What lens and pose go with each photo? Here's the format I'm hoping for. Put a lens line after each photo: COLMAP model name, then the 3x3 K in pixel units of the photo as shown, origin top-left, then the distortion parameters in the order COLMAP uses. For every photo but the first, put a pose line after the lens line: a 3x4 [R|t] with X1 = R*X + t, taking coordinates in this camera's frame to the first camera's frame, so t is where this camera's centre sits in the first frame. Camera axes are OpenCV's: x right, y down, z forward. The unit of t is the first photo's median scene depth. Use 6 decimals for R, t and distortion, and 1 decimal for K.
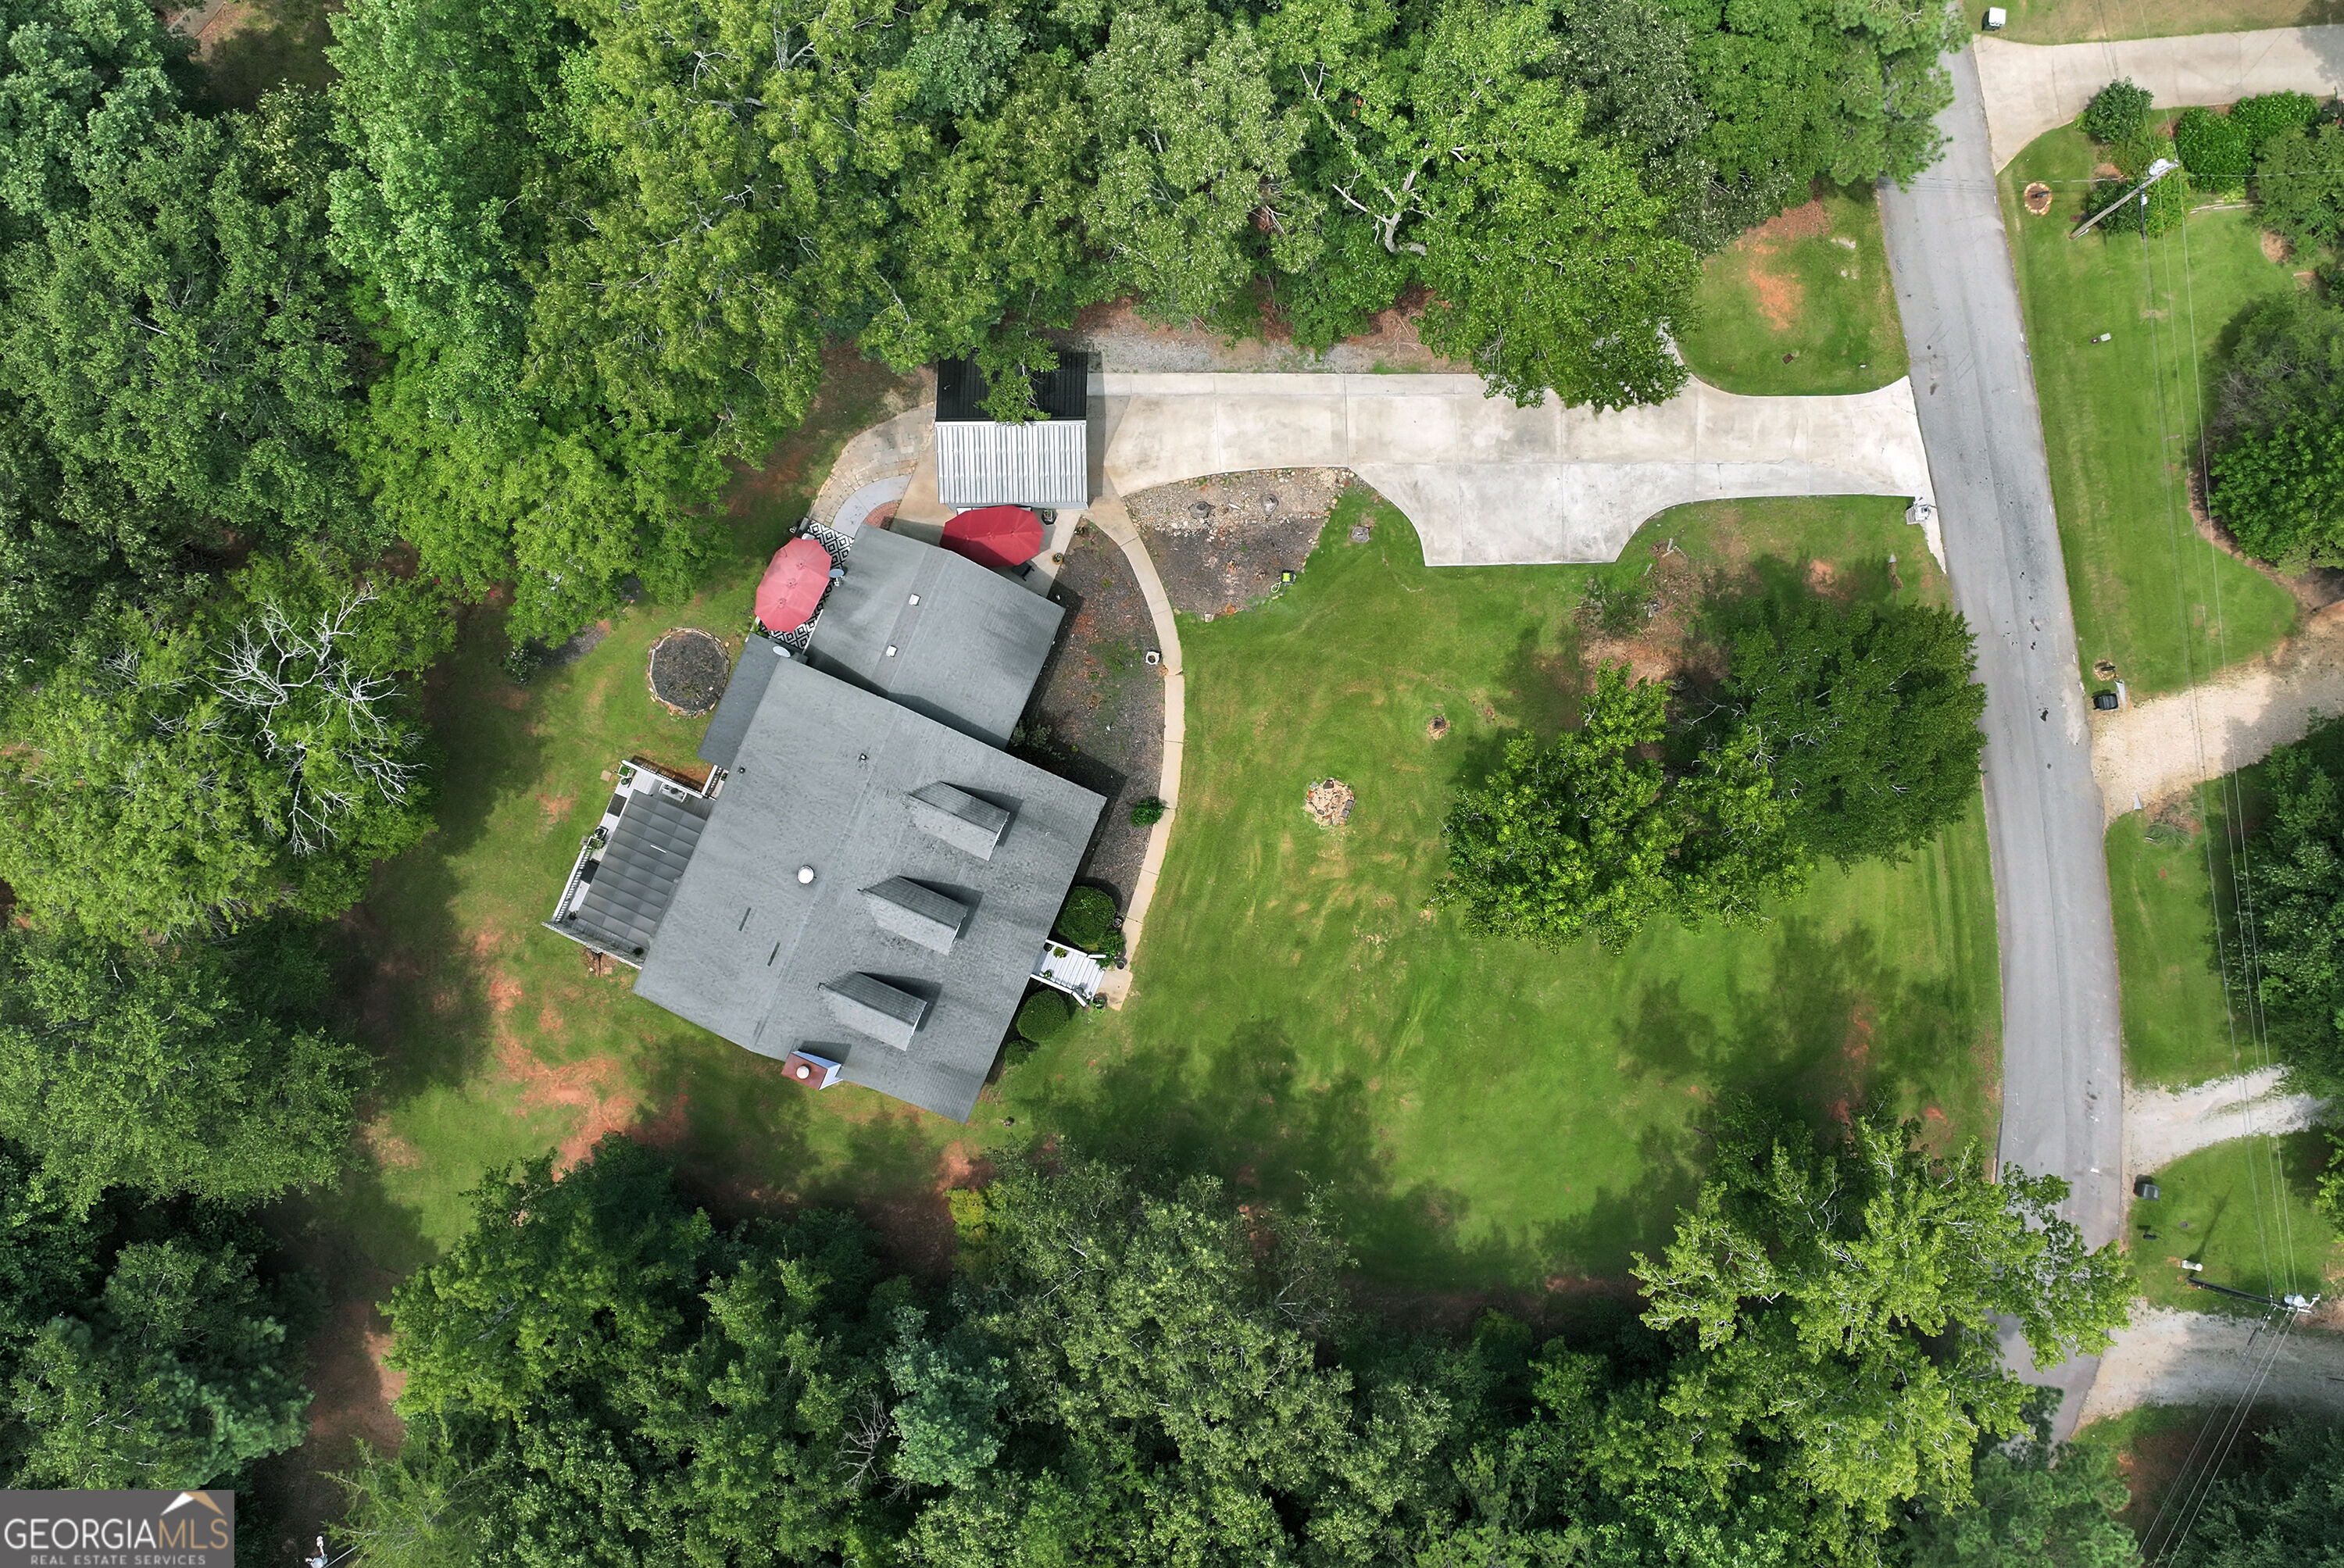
lens RADIAL K [[1542.5, 0, 1238.2], [0, 1542.5, 791.3], [0, 0, 1]] dist [0.007338, -0.001486]
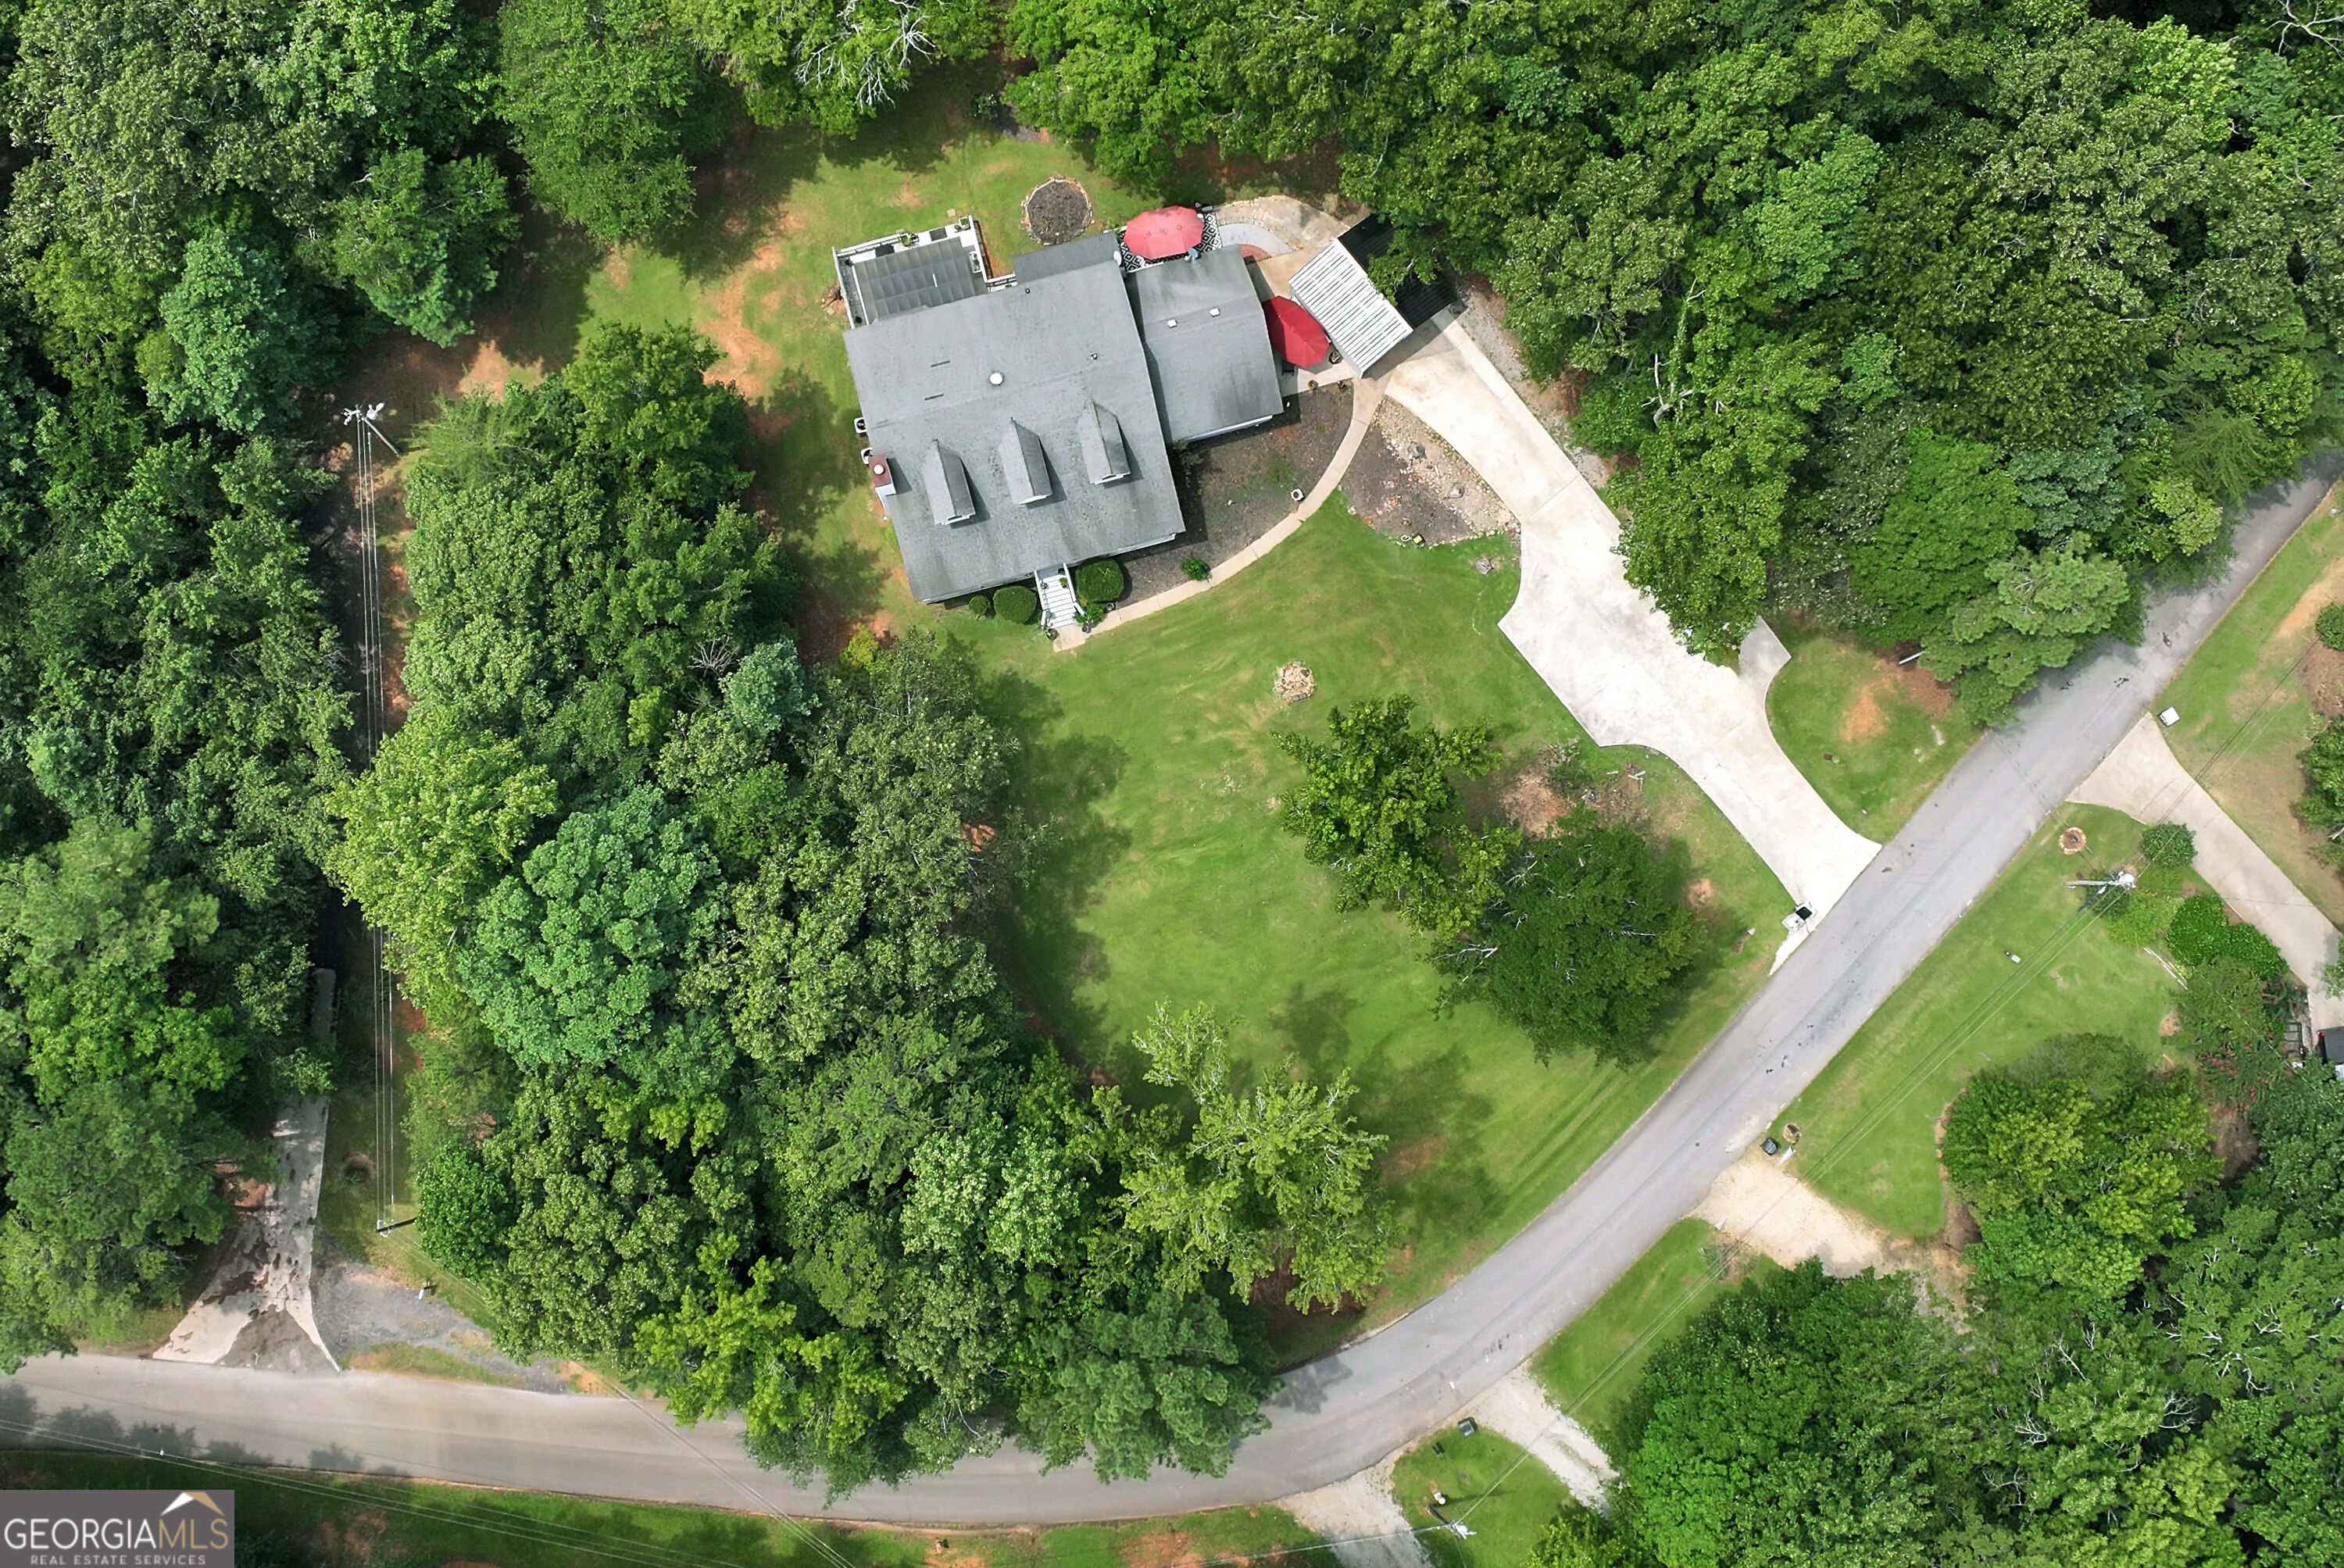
lens RADIAL K [[1974.7, 0, 1172.0], [0, 1974.7, 784.0], [0, 0, 1]] dist [0.010749, -0.000914]
pose [[0.617940, 0.784133, -0.057320, 0.155813], [-0.784813, 0.619556, 0.014780, 0.112838], [0.047102, 0.035852, 0.998246, -0.574284]]
